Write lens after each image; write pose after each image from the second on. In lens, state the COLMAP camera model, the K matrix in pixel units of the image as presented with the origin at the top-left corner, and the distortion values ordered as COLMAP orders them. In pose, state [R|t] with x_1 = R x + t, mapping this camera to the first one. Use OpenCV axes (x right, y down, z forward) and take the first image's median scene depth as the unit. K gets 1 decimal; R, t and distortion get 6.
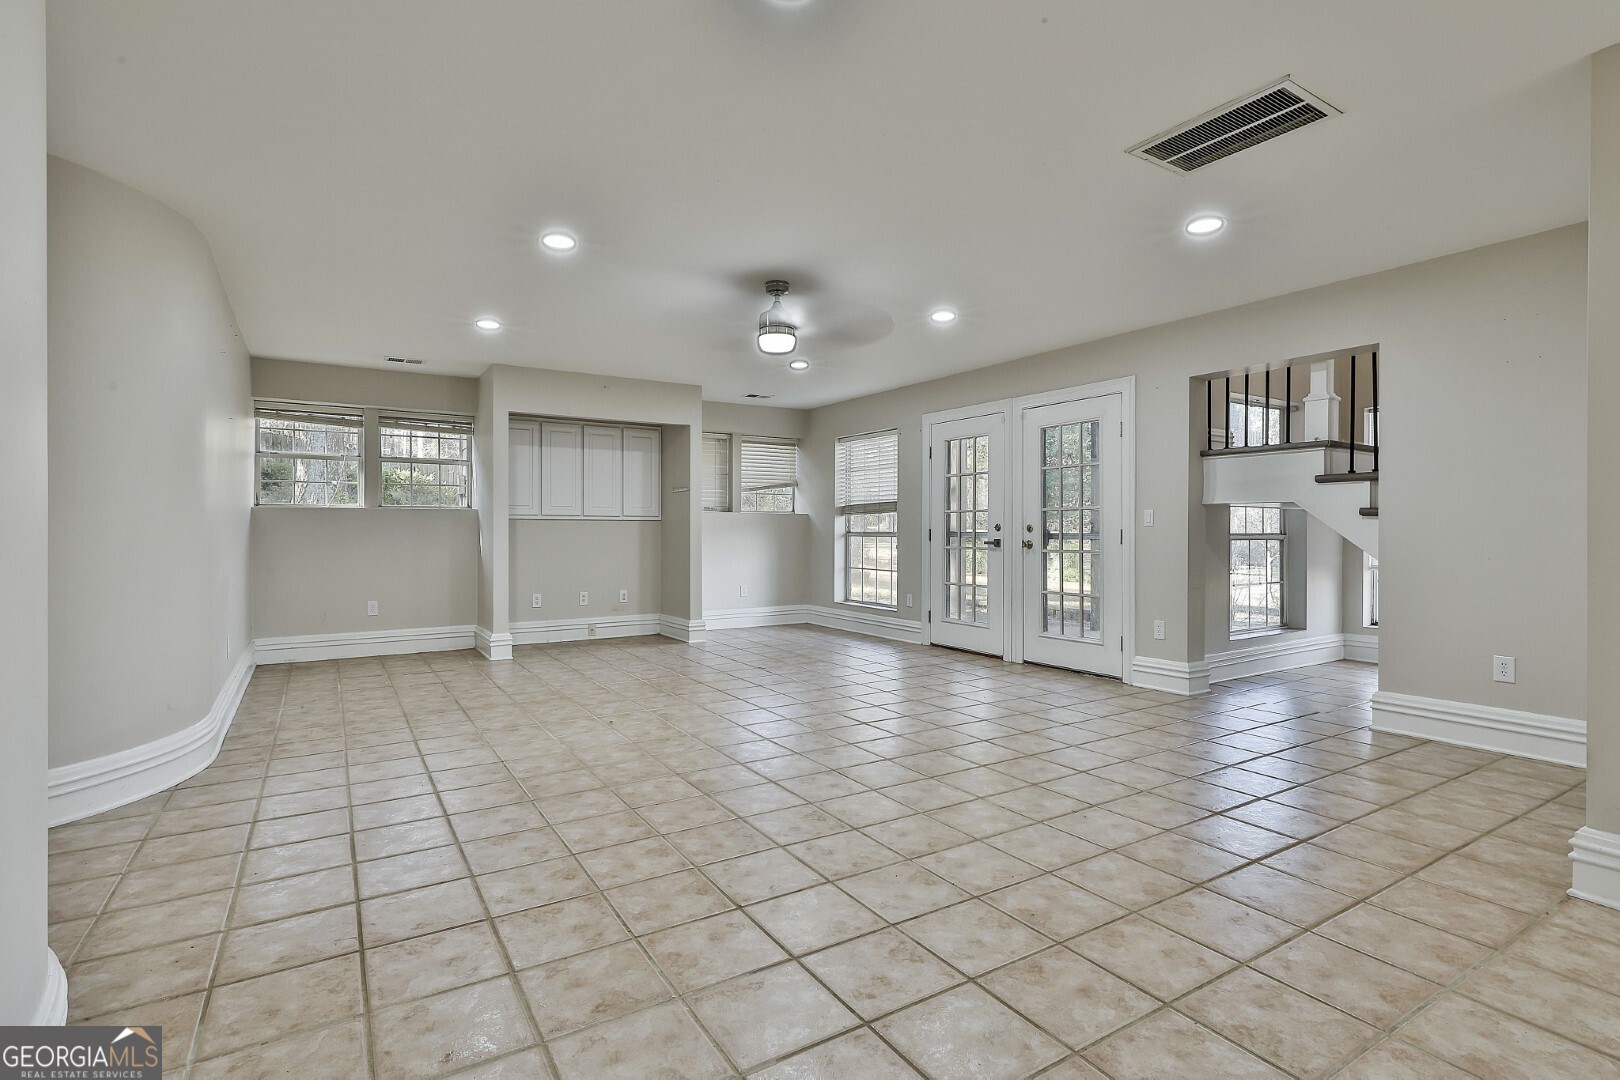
lens RADIAL K [[778.7, 0, 812.7], [0, 778.7, 530.2], [0, 0, 1]] dist [-0.002871, 0.000180]
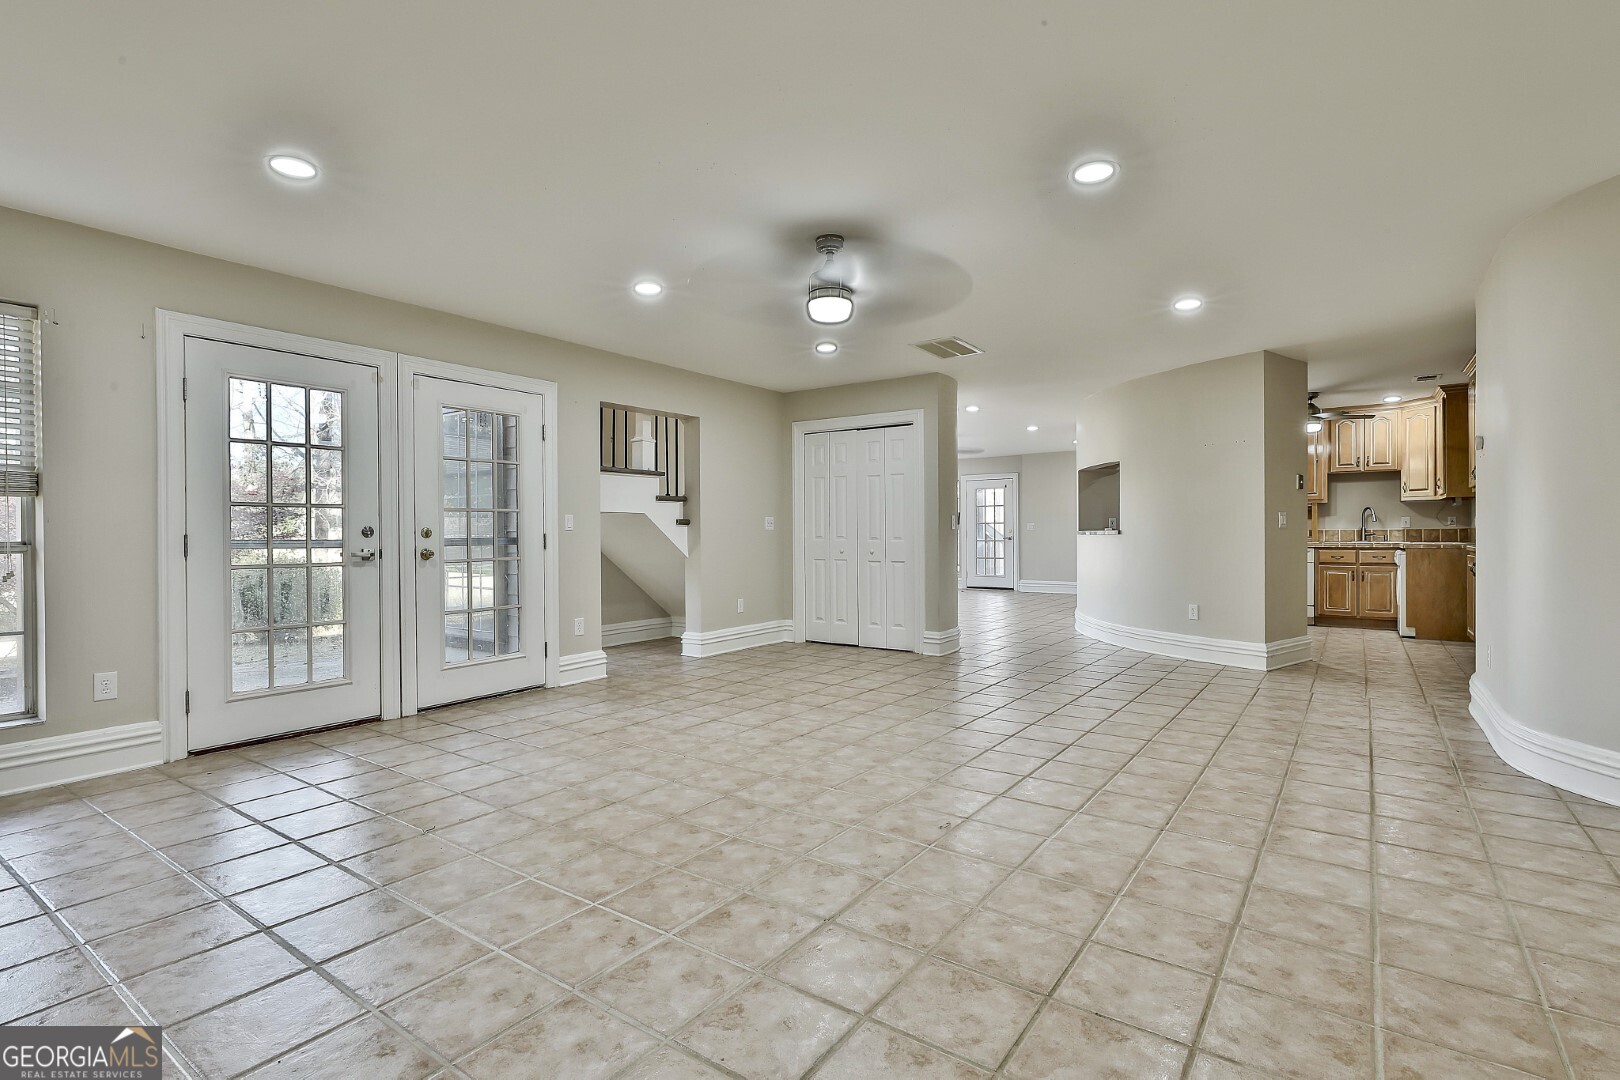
lens RADIAL K [[778.7, 0, 810.7], [0, 778.7, 536.7], [0, 0, 1]] dist [-0.002871, 0.000180]
pose [[-0.380238, -0.002503, 0.924885, -0.715146], [0.006980, 0.999960, 0.005576, -0.000727], [-0.924862, 0.008576, -0.380206, 1.177812]]
